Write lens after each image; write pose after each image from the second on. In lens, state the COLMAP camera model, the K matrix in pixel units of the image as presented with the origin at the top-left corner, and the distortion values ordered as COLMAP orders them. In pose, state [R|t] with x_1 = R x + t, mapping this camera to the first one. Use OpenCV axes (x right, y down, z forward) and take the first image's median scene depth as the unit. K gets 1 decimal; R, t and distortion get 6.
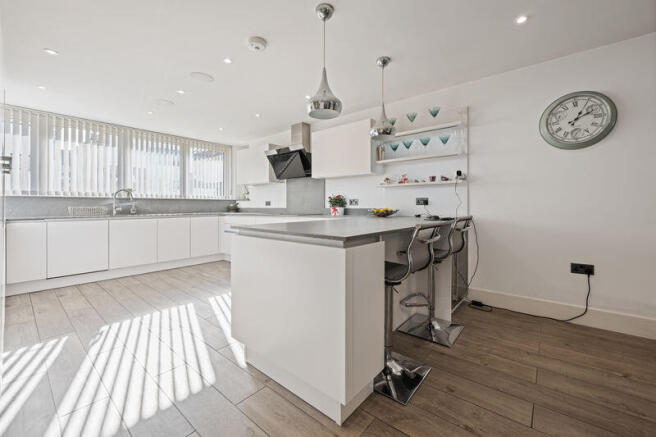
lens RADIAL K [[267.5, 0, 336.6], [0, 267.5, 208.7], [0, 0, 1]] dist [-0.001322, -0.000245]
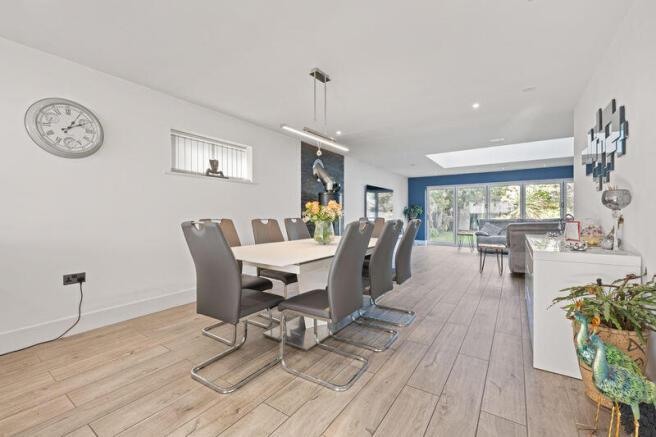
lens RADIAL K [[273.5, 0, 325.9], [0, 273.5, 220.7], [0, 0, 1]] dist [0.000835, 0.000060]
pose [[-0.078829, -0.020127, 0.996685, -0.179717], [0.007484, 0.999756, 0.020781, -0.006820], [-0.996860, 0.009097, -0.078659, 0.137228]]
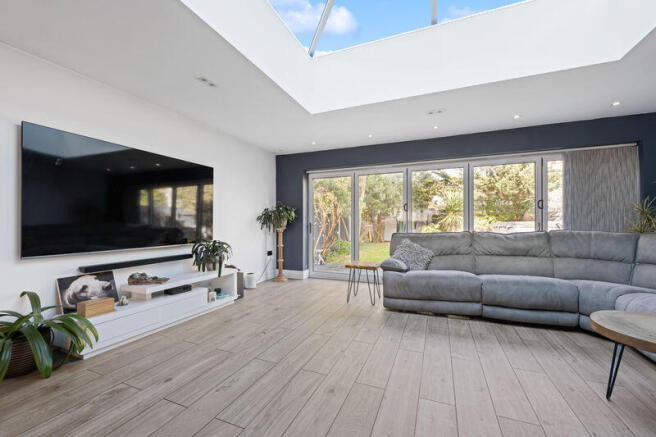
lens RADIAL K [[267.5, 0, 329.4], [0, 267.5, 220.6], [0, 0, 1]] dist [-0.001322, -0.000245]
pose [[-0.291748, 0.007435, 0.956466, 1.598891], [-0.000499, 0.999968, -0.007926, 0.000055], [-0.956495, -0.002790, -0.291735, -1.189754]]
